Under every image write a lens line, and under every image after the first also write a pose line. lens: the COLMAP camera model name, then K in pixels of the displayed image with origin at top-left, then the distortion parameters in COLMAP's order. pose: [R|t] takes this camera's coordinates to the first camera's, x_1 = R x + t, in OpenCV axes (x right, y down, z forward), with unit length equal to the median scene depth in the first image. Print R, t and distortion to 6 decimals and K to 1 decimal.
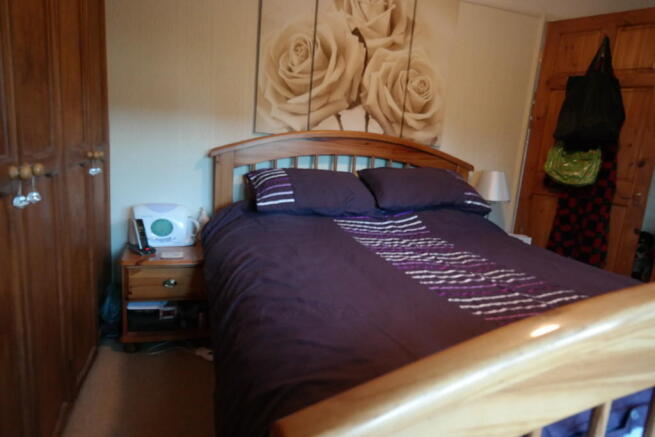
lens RADIAL K [[427.0, 0, 327.1], [0, 427.0, 222.6], [0, 0, 1]] dist [0.005672, -0.000376]
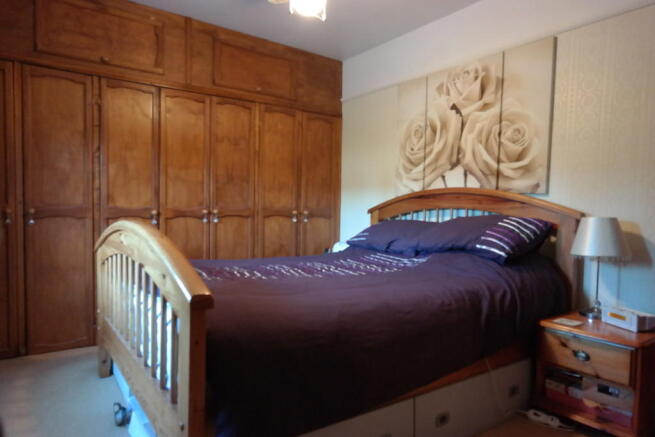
lens RADIAL K [[427.0, 0, 327.2], [0, 427.0, 218.5], [0, 0, 1]] dist [0.005672, -0.000376]
pose [[0.310832, -0.047062, -0.949299, 1.048565], [-0.169678, 0.979982, -0.104141, 0.043587], [0.935197, 0.193446, 0.296624, 0.363540]]
